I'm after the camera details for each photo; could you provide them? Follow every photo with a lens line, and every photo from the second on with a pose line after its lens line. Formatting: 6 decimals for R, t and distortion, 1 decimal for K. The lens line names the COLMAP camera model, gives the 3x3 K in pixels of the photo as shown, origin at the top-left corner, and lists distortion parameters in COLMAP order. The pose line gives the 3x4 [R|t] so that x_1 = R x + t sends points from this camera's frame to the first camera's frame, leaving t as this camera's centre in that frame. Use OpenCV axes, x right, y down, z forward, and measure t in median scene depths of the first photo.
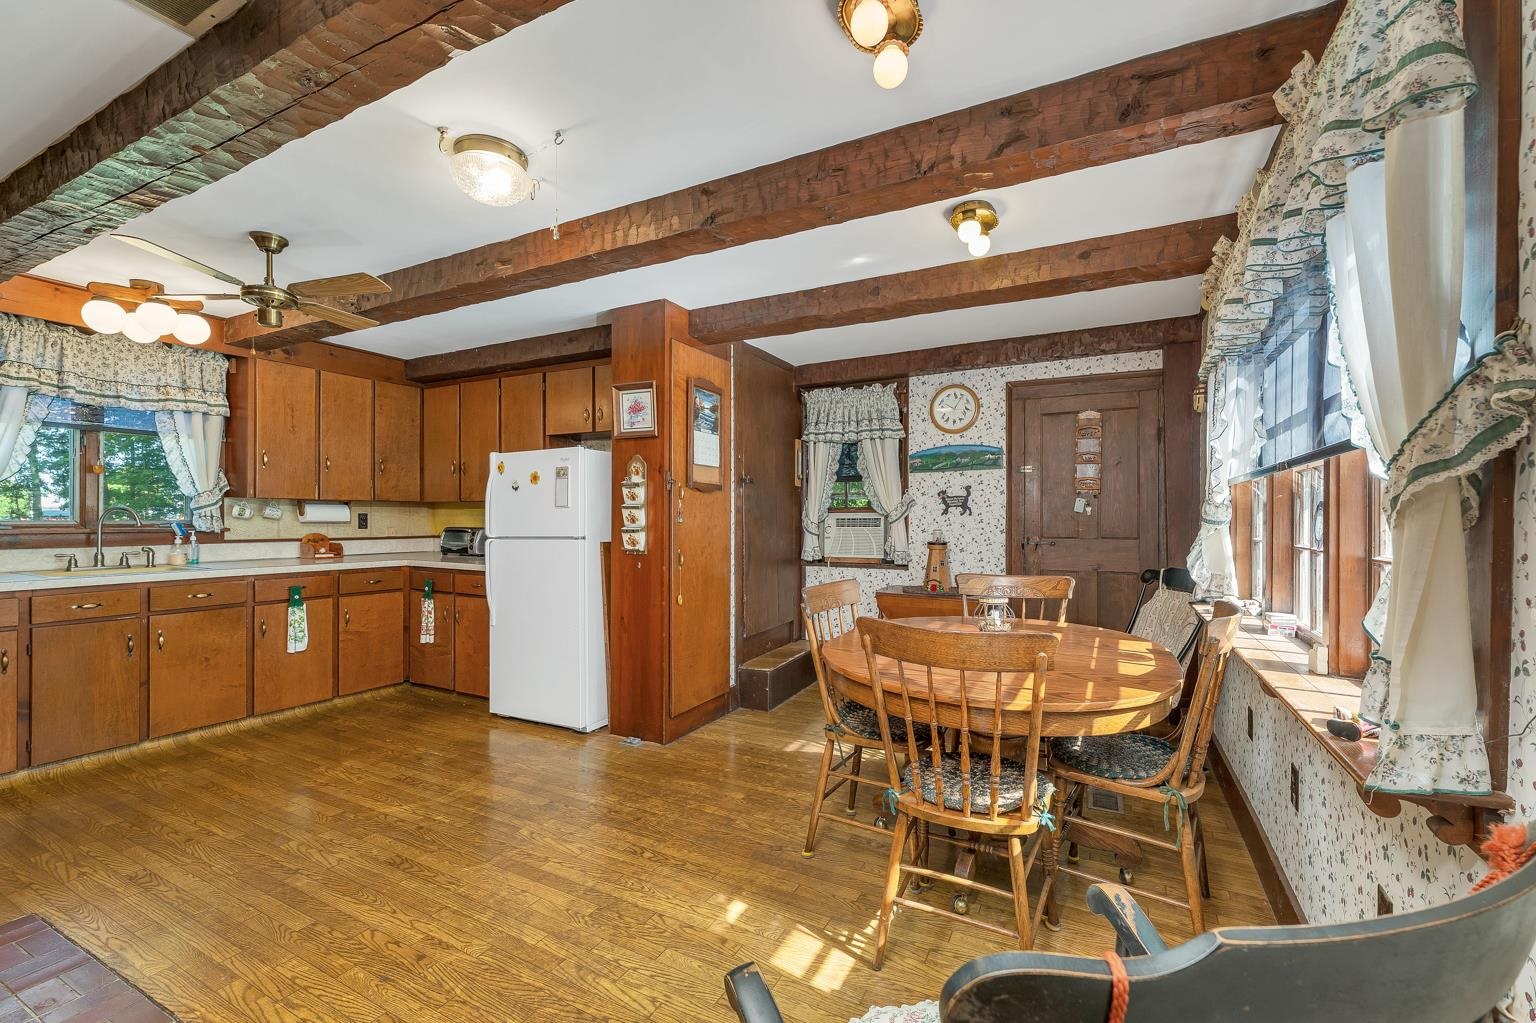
lens RADIAL K [[648.6, 0, 759.0], [0, 648.6, 519.2], [0, 0, 1]] dist [0.002822, -0.000681]
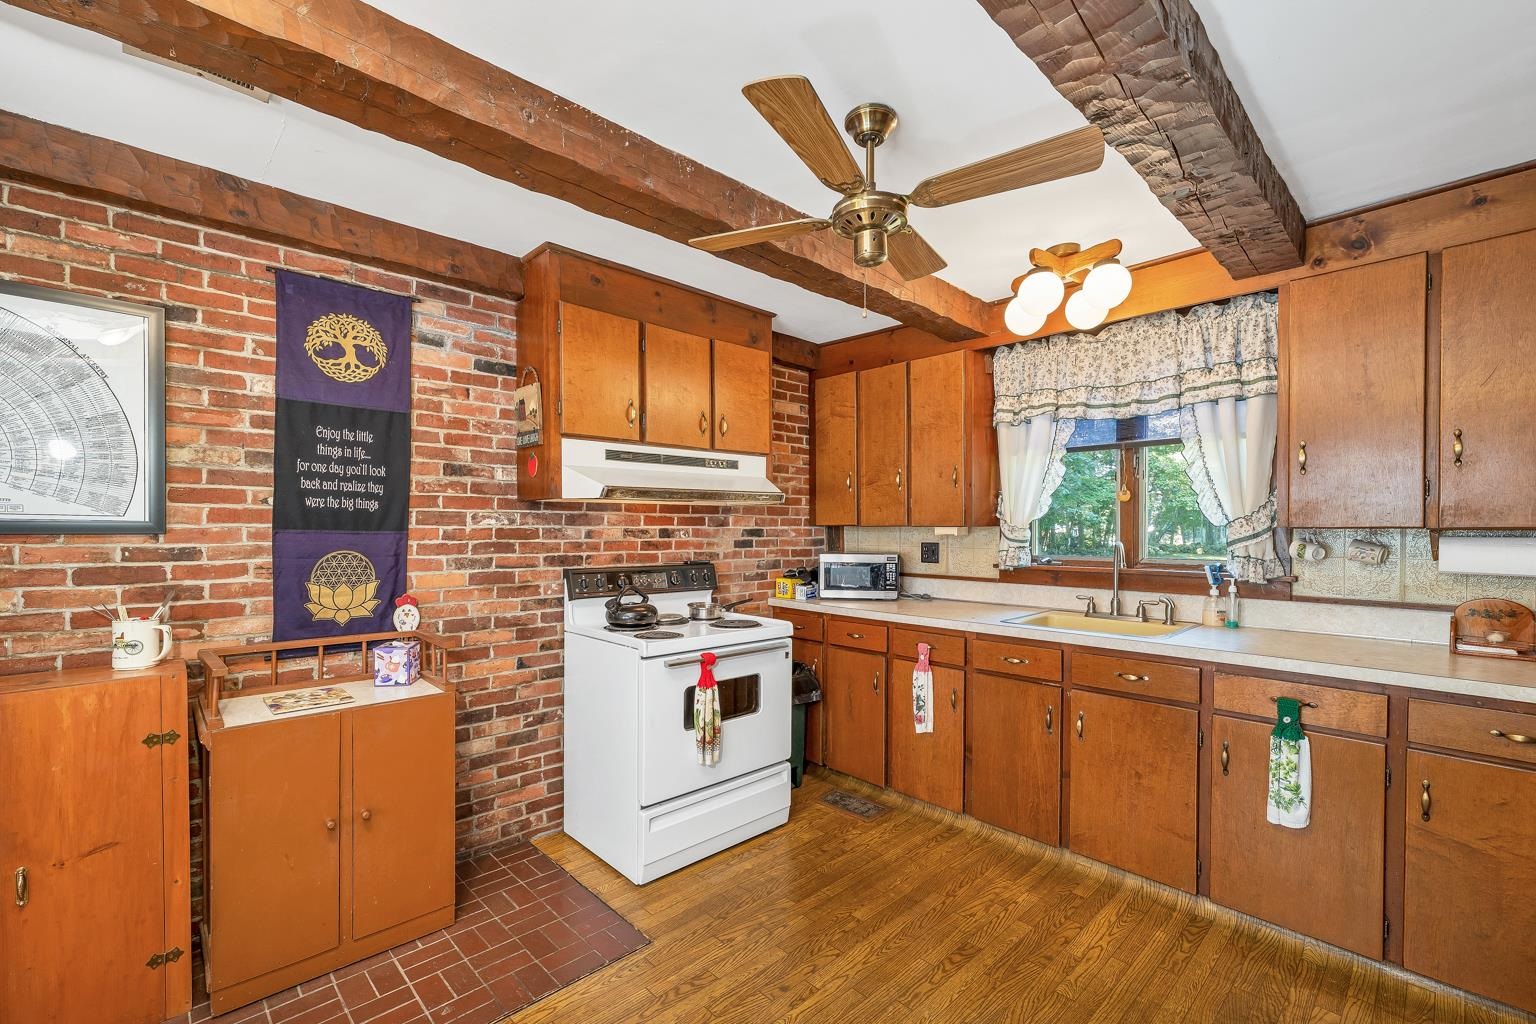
lens RADIAL K [[648.6, 0, 783.4], [0, 648.6, 537.0], [0, 0, 1]] dist [0.002822, -0.000681]
pose [[-0.290757, 0.010401, -0.956741, -0.095348], [-0.006222, 0.999899, 0.012761, -0.027990], [0.956777, 0.009663, -0.290663, 0.709617]]
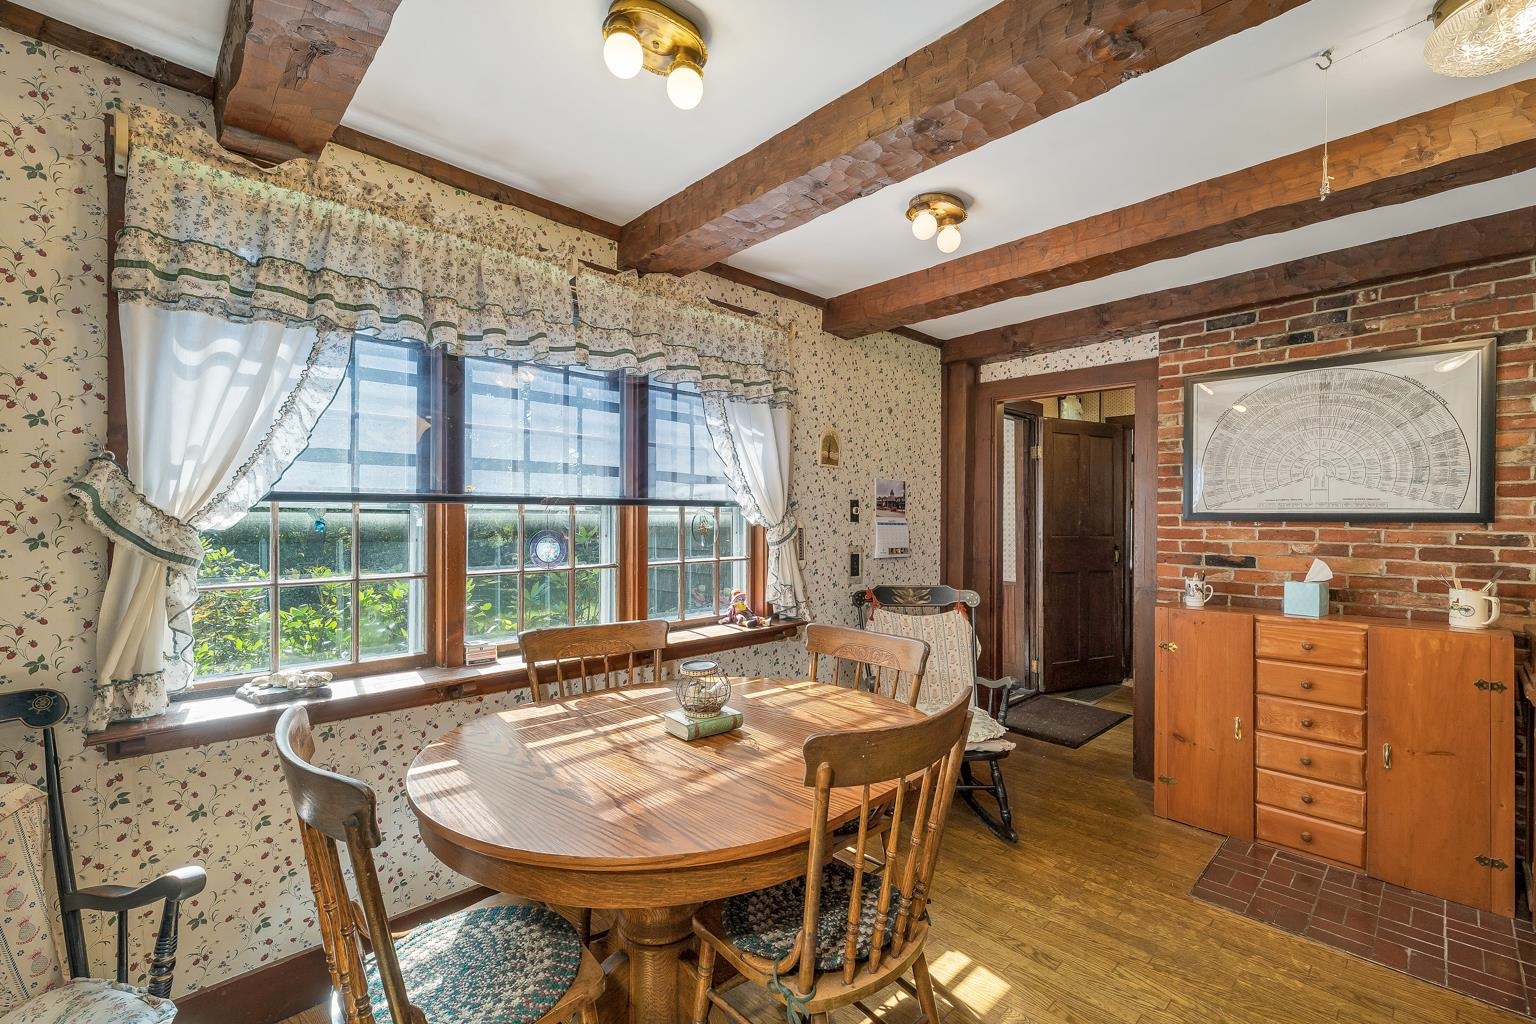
lens RADIAL K [[648.6, 0, 754.4], [0, 648.6, 516.7], [0, 0, 1]] dist [0.002822, -0.000681]
pose [[-0.948981, -0.005304, 0.315288, 0.021768], [-0.004197, 0.999982, 0.004189, -0.026805], [-0.315305, 0.002652, -0.948987, 0.892448]]
